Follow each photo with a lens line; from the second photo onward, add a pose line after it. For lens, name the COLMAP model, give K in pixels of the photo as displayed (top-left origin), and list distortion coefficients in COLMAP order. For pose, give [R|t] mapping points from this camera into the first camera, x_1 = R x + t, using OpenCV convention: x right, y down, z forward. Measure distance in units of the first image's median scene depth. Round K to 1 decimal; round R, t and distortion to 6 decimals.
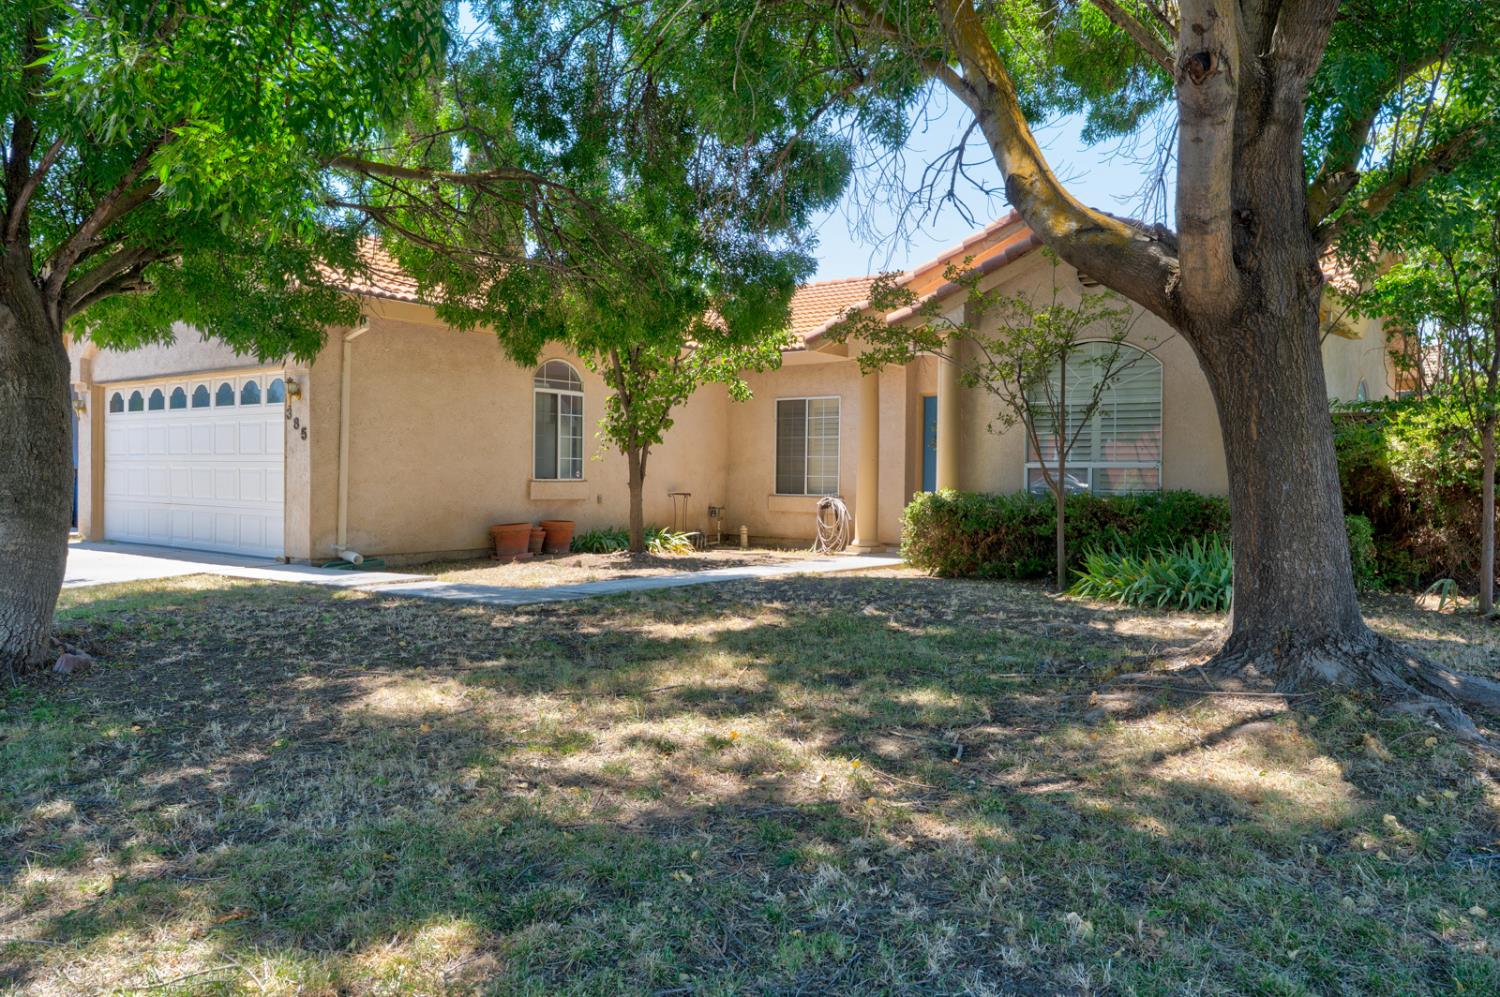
lens RADIAL K [[1059.7, 0, 750.0], [0, 1059.7, 498.5], [0, 0, 1]] dist [0.004917, 0.001903]
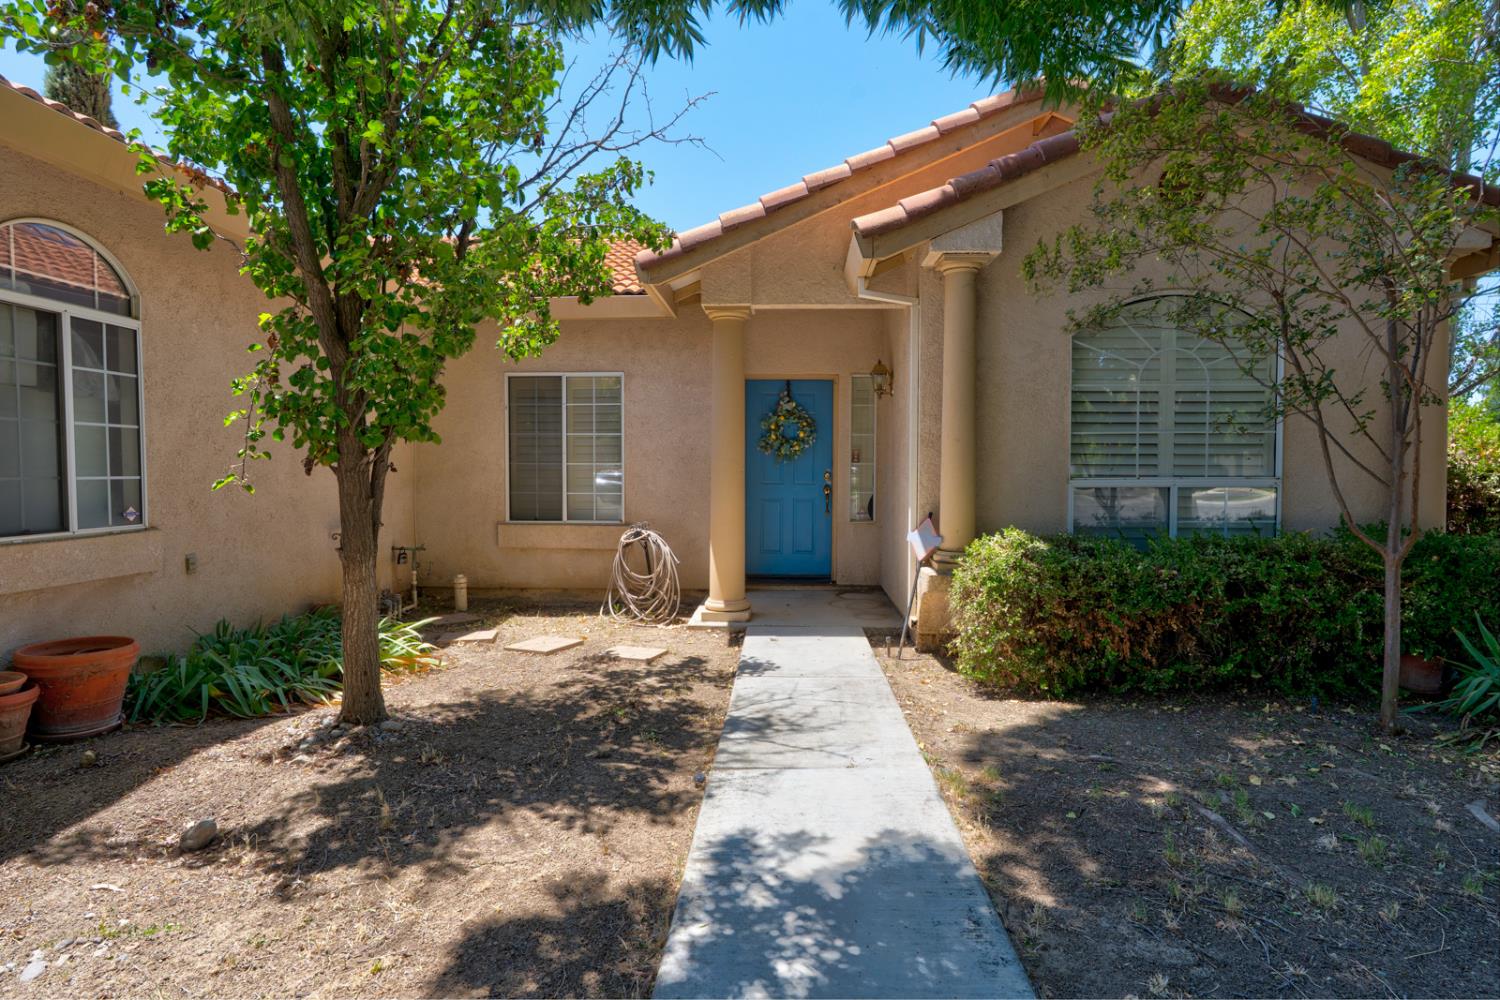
lens RADIAL K [[752.5, 0, 750.0], [0, 752.5, 500.0], [0, 0, 1]] dist [-0.000220, 0.000312]
pose [[0.831432, -0.035229, 0.554508, -0.140589], [0.022144, 0.999296, 0.030285, -0.036567], [-0.555185, -0.012901, 0.831627, 0.698434]]
